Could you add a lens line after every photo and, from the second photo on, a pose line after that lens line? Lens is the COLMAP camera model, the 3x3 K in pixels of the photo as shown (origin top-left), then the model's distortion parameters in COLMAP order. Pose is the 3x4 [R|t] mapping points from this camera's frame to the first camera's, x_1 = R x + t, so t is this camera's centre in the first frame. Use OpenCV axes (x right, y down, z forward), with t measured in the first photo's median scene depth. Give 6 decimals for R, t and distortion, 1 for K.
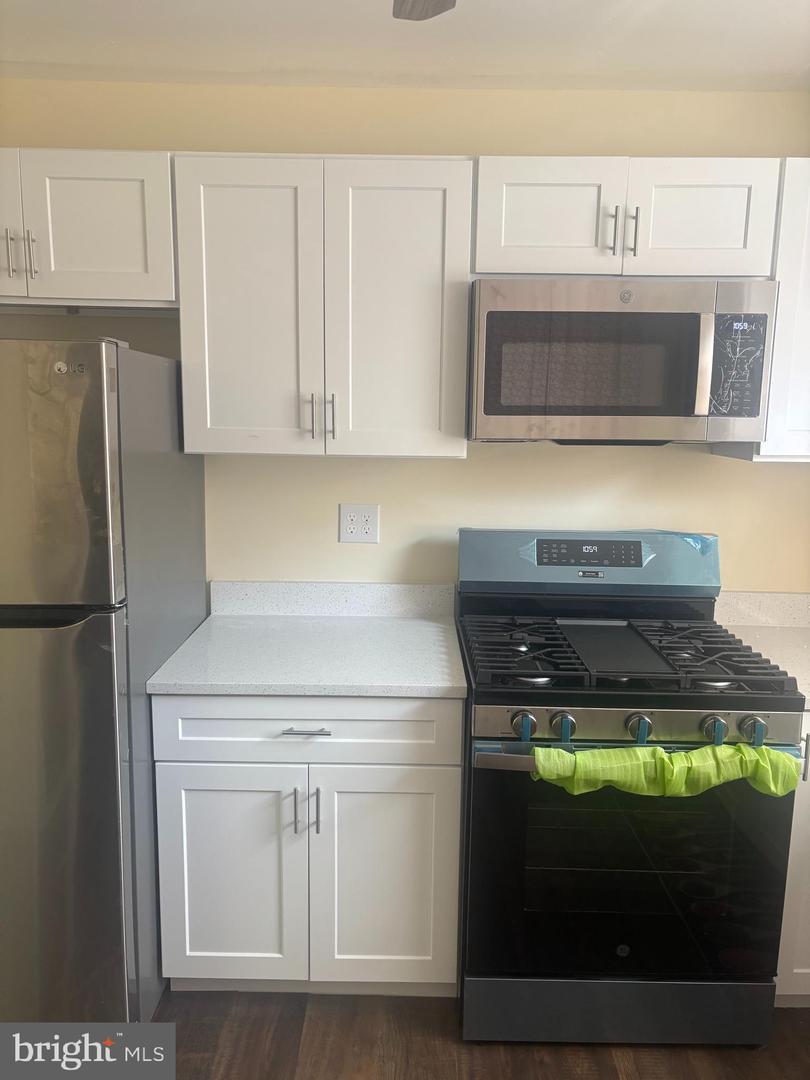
lens RADIAL K [[816.5, 0, 406.6], [0, 816.5, 535.9], [0, 0, 1]] dist [0.034012, -0.020725]
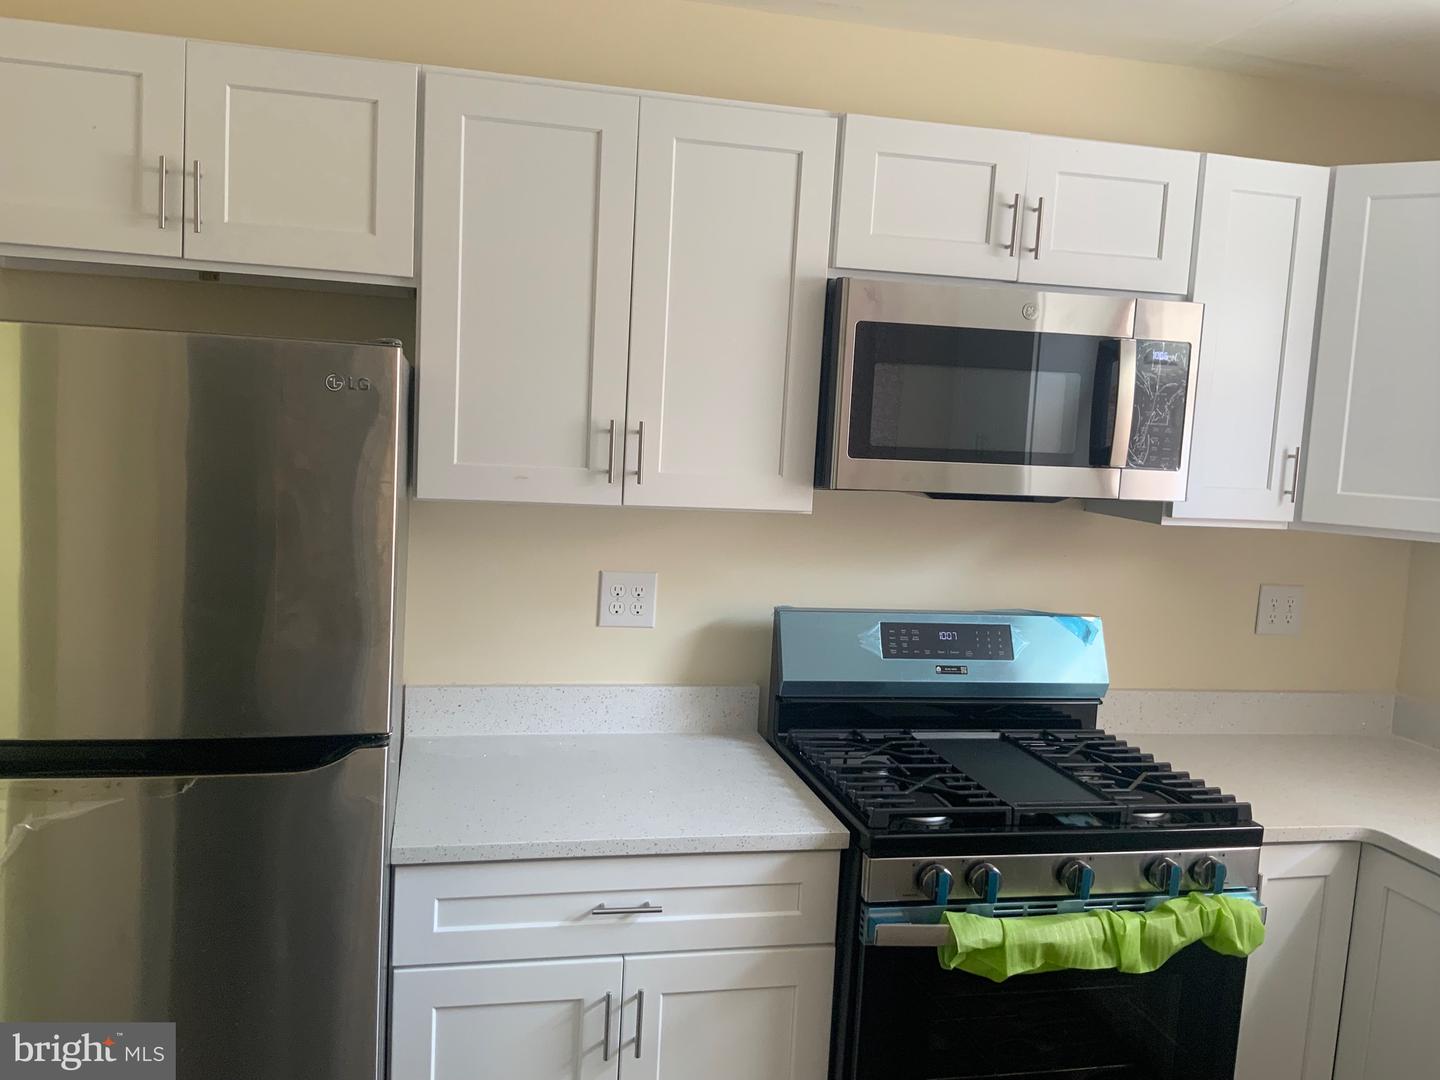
lens RADIAL K [[1198.1, 0, 720.0], [0, 1198.1, 534.4], [0, 0, 1]] dist [0.070242, -0.133399]
pose [[0.972433, 0.013552, 0.232789, -0.271249], [-0.002122, 0.998783, -0.049279, -0.025157], [-0.233173, 0.047427, 0.971278, -0.021177]]
